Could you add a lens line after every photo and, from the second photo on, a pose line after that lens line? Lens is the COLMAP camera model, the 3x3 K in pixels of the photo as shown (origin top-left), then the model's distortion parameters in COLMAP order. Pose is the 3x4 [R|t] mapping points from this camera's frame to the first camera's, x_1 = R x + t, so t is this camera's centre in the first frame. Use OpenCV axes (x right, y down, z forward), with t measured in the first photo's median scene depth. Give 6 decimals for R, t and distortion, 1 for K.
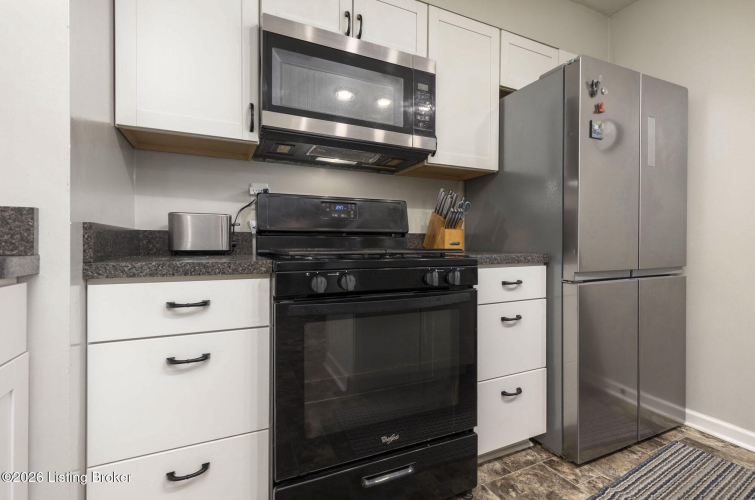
lens RADIAL K [[345.4, 0, 372.7], [0, 345.4, 245.0], [0, 0, 1]] dist [0.009825, -0.003174]
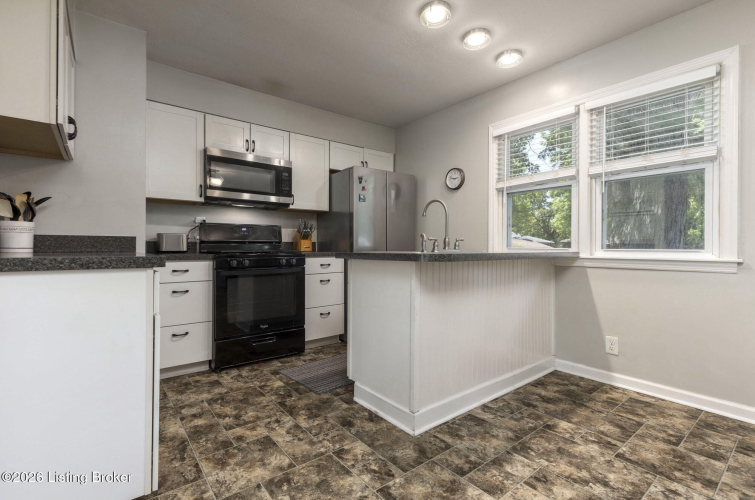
lens RADIAL K [[345.4, 0, 375.9], [0, 345.4, 247.8], [0, 0, 1]] dist [0.009825, -0.003174]
pose [[0.969870, 0.000807, 0.243623, 0.177128], [-0.000998, 0.999999, 0.000661, -0.003579], [-0.243622, -0.000884, 0.969870, -1.272020]]
